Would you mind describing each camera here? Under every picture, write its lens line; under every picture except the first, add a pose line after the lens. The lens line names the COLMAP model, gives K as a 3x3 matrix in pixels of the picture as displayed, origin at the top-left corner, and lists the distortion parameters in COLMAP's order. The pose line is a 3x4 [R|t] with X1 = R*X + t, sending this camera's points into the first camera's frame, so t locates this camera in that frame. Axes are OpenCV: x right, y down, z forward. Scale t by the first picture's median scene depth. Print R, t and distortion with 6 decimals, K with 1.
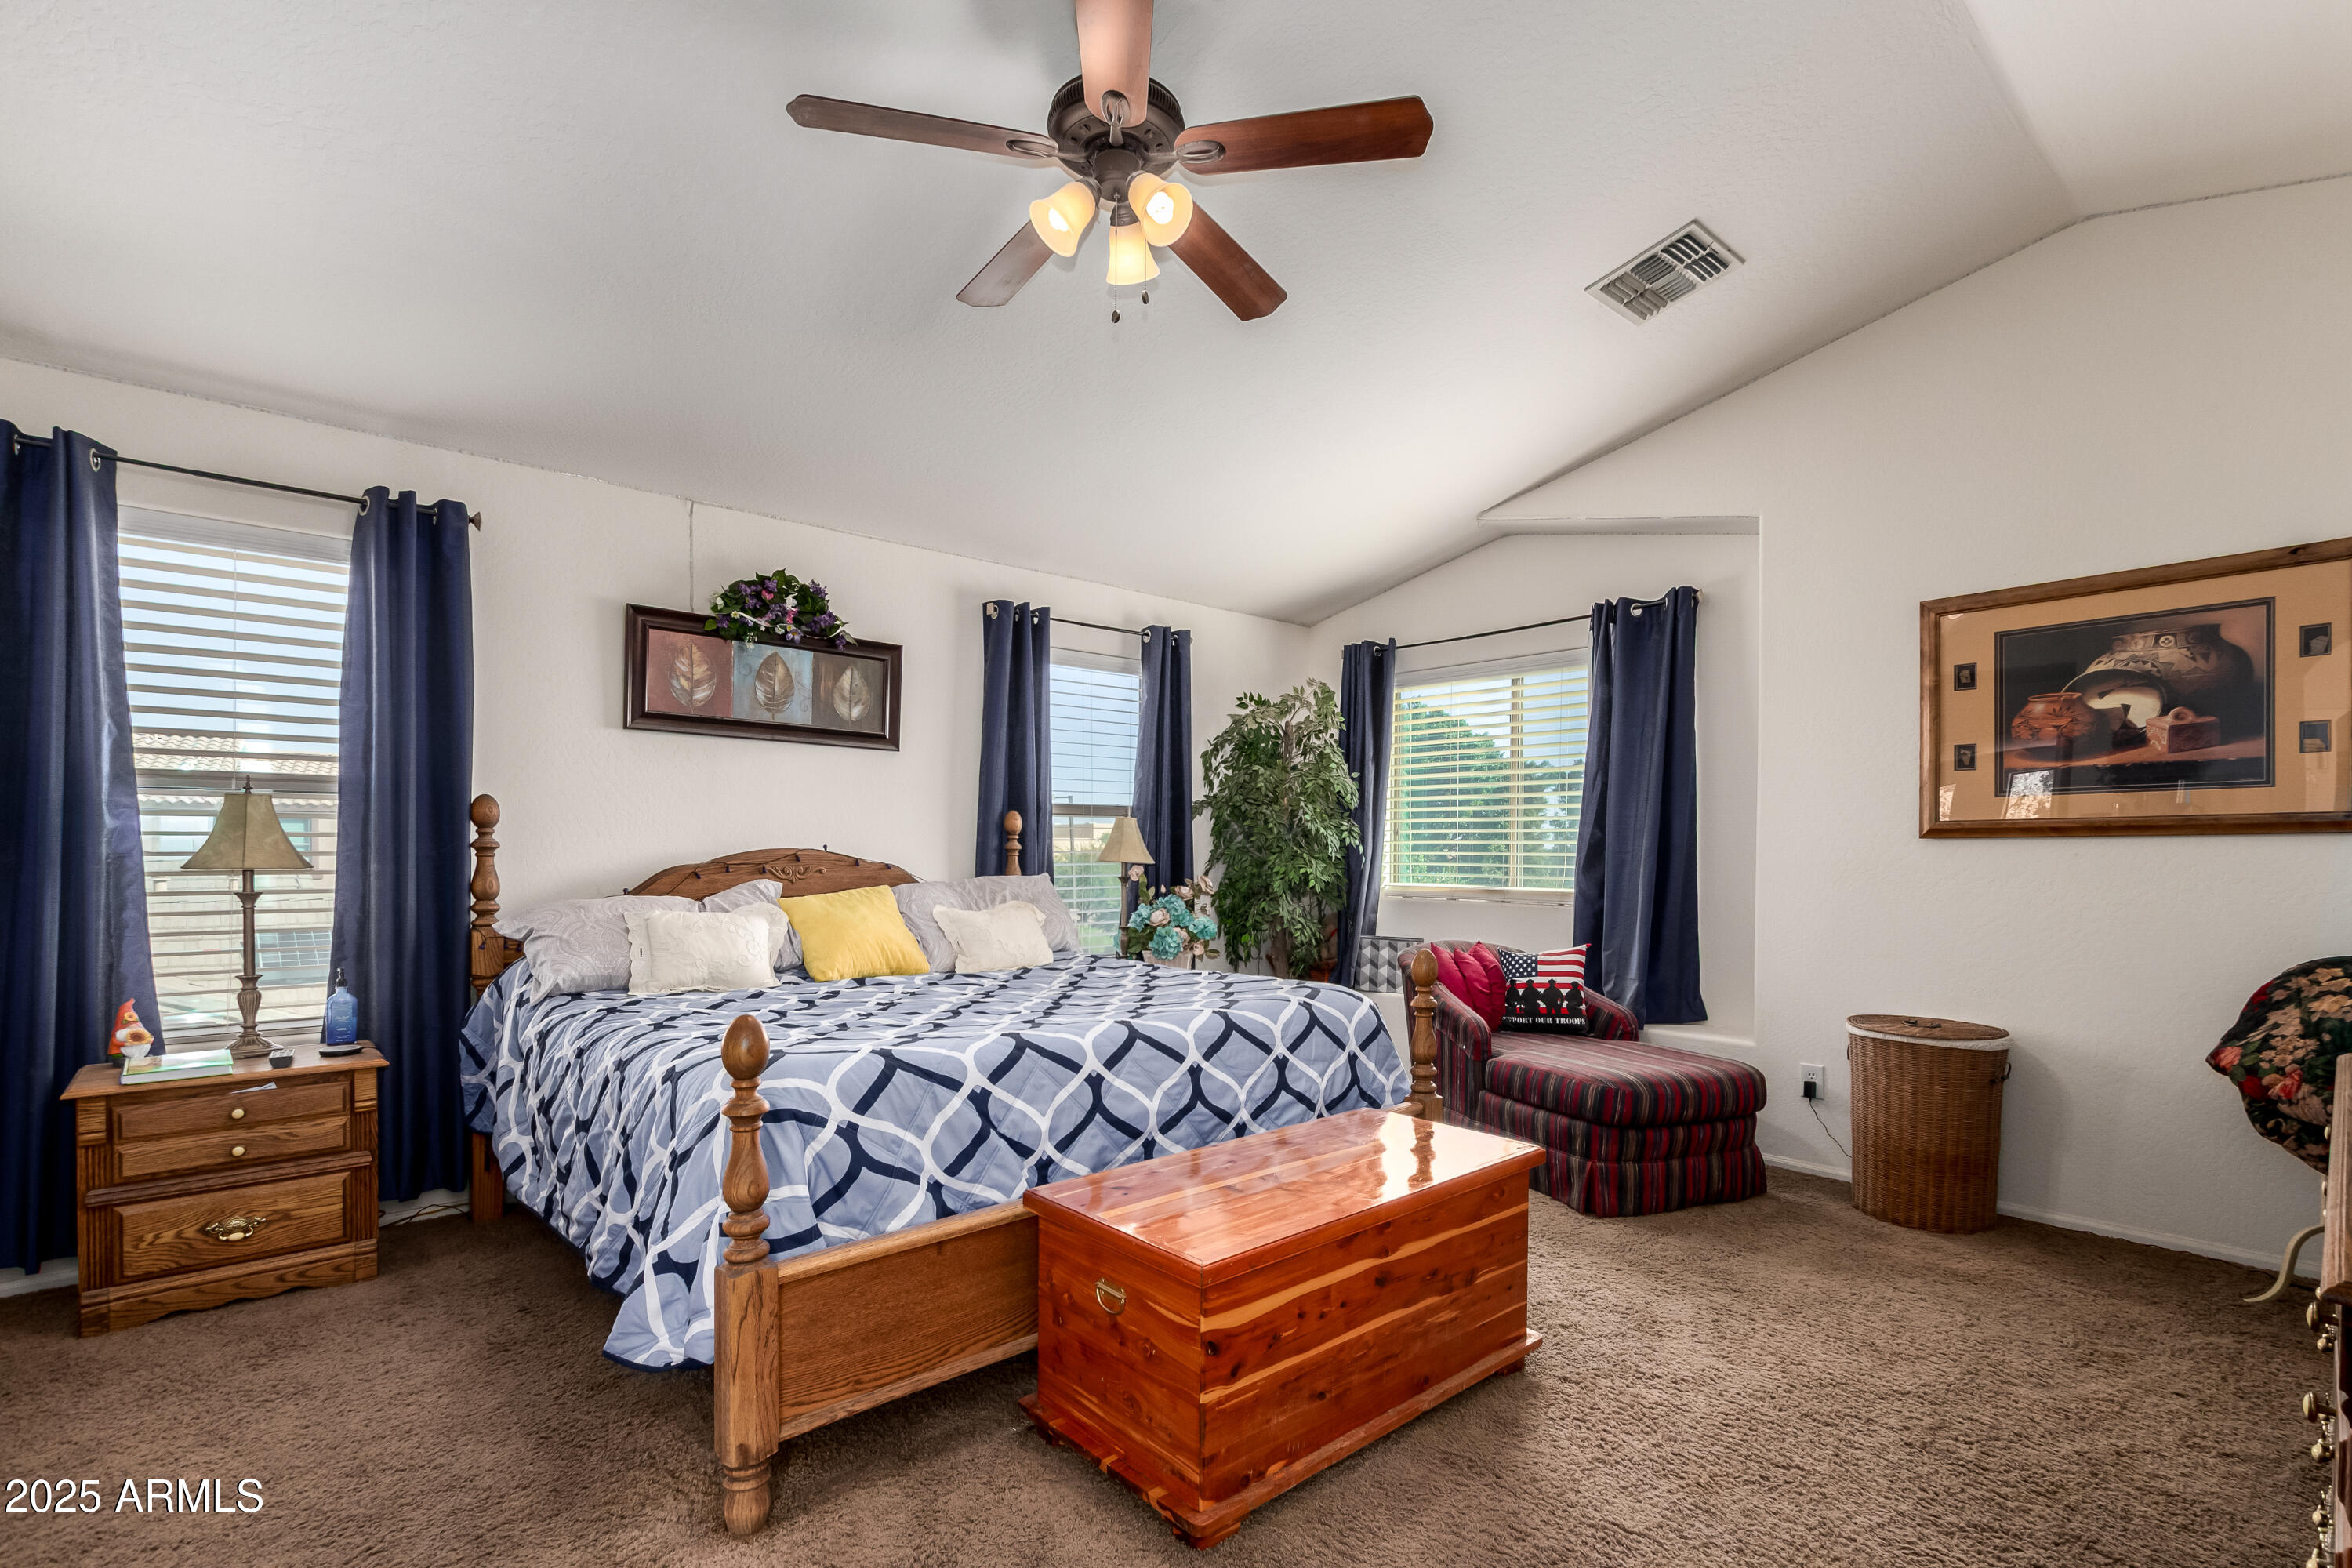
lens RADIAL K [[1091.9, 0, 1177.1], [0, 1091.9, 830.9], [0, 0, 1]] dist [0.016680, -0.000541]
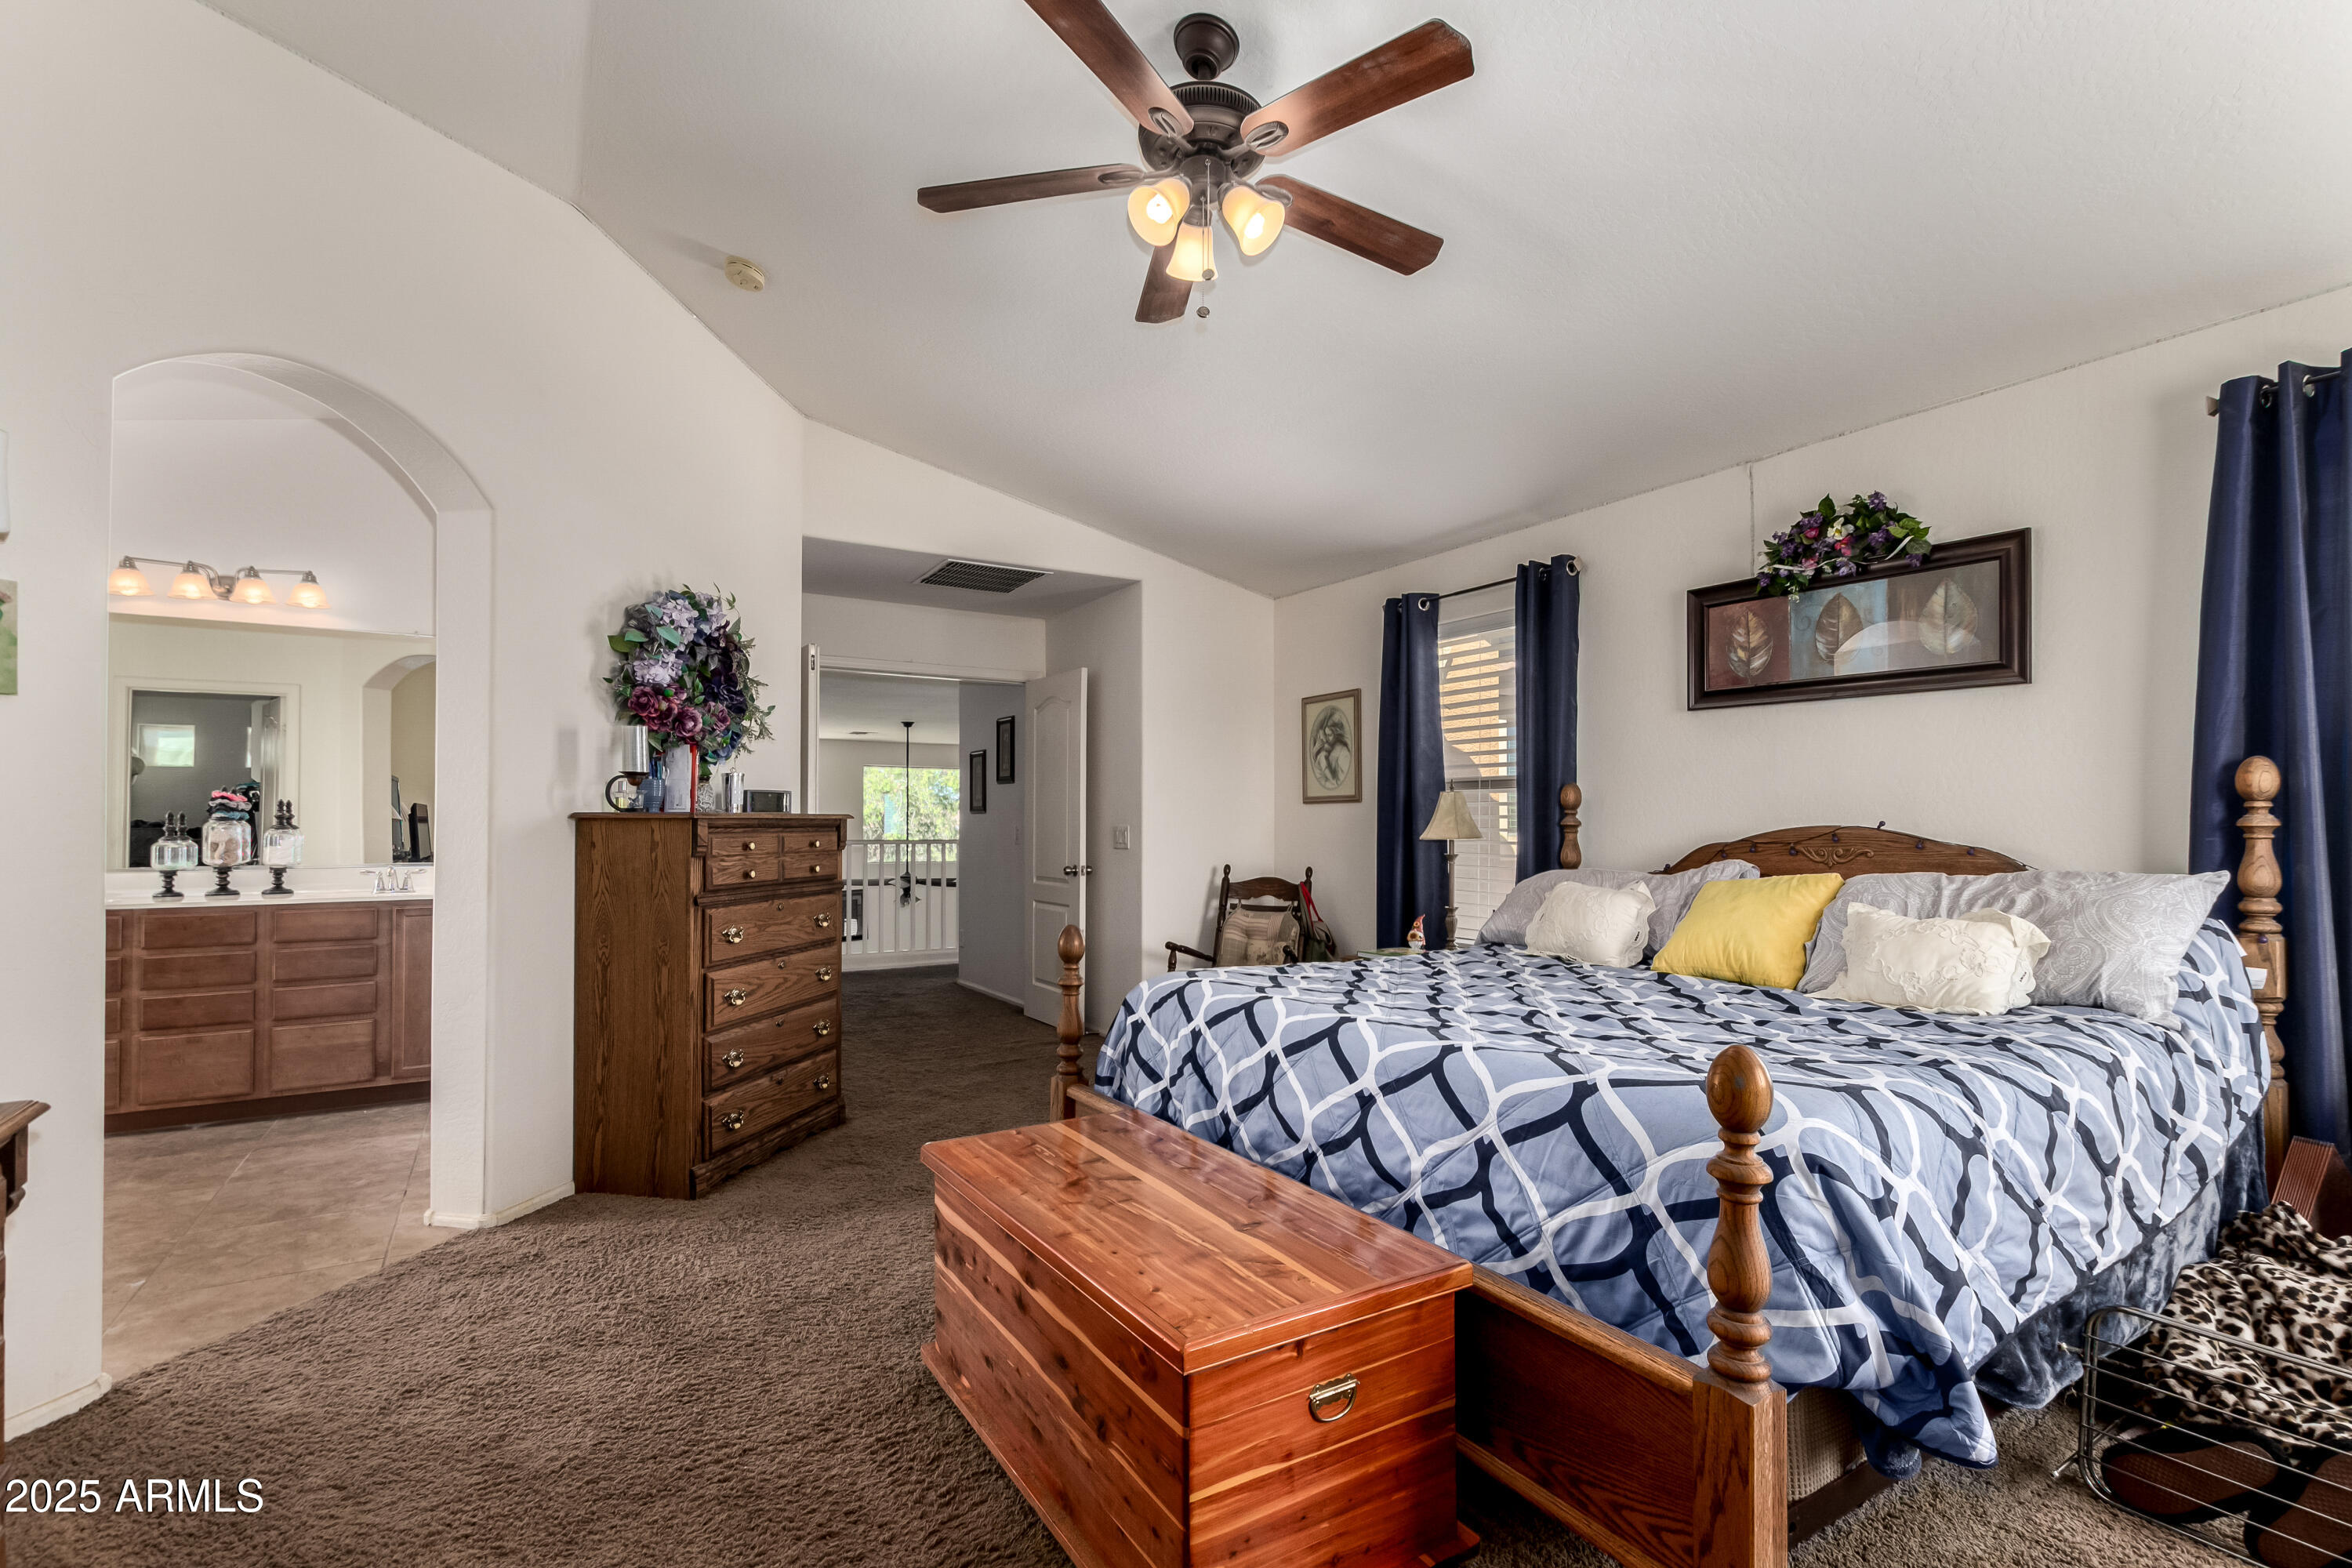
lens RADIAL K [[1079.0, 0, 1228.5], [0, 1079.0, 804.6], [0, 0, 1]] dist [-0.002995, -0.000892]
pose [[-0.147079, -0.022200, -0.988876, 0.530363], [0.010531, 0.999656, -0.024008, 0.014762], [0.989069, -0.013945, -0.146794, 0.666075]]
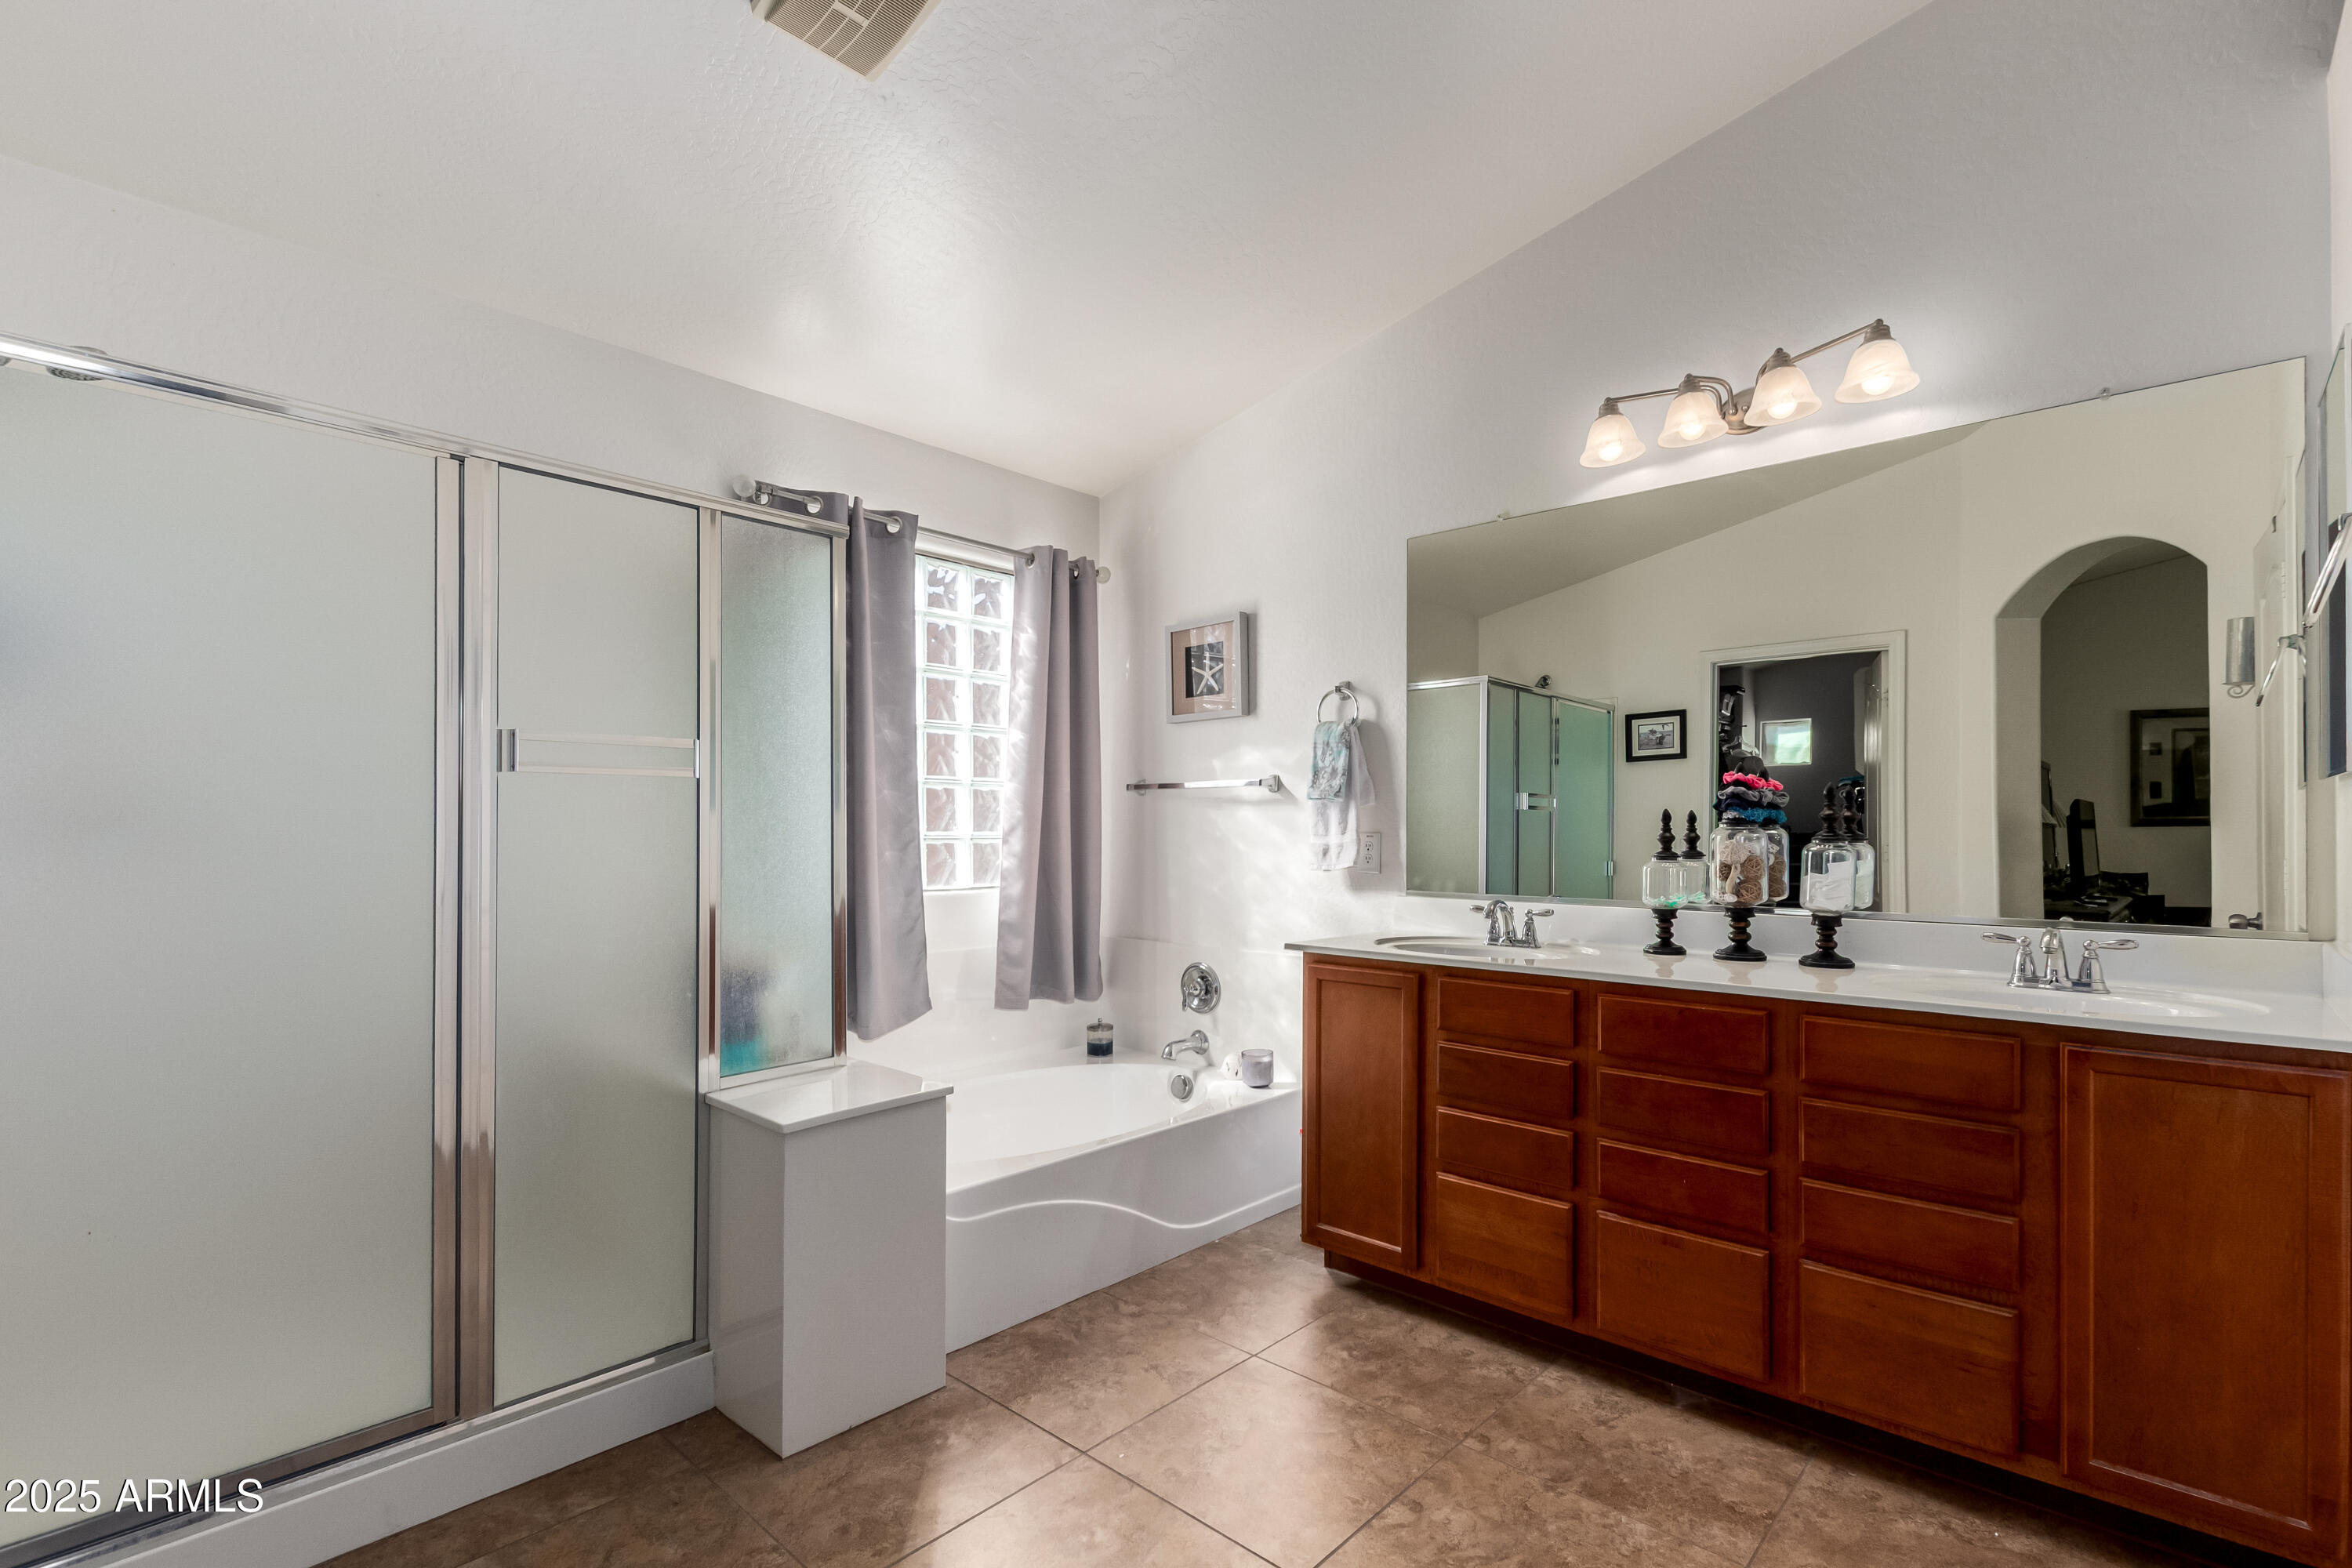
lens RADIAL K [[1091.9, 0, 1177.1], [0, 1091.9, 830.9], [0, 0, 1]] dist [0.016680, -0.000541]
pose [[-0.994975, -0.006613, -0.099904, 0.327229], [-0.005864, 0.999952, -0.007789, 0.010950], [0.099951, -0.007164, -0.994967, 0.450509]]
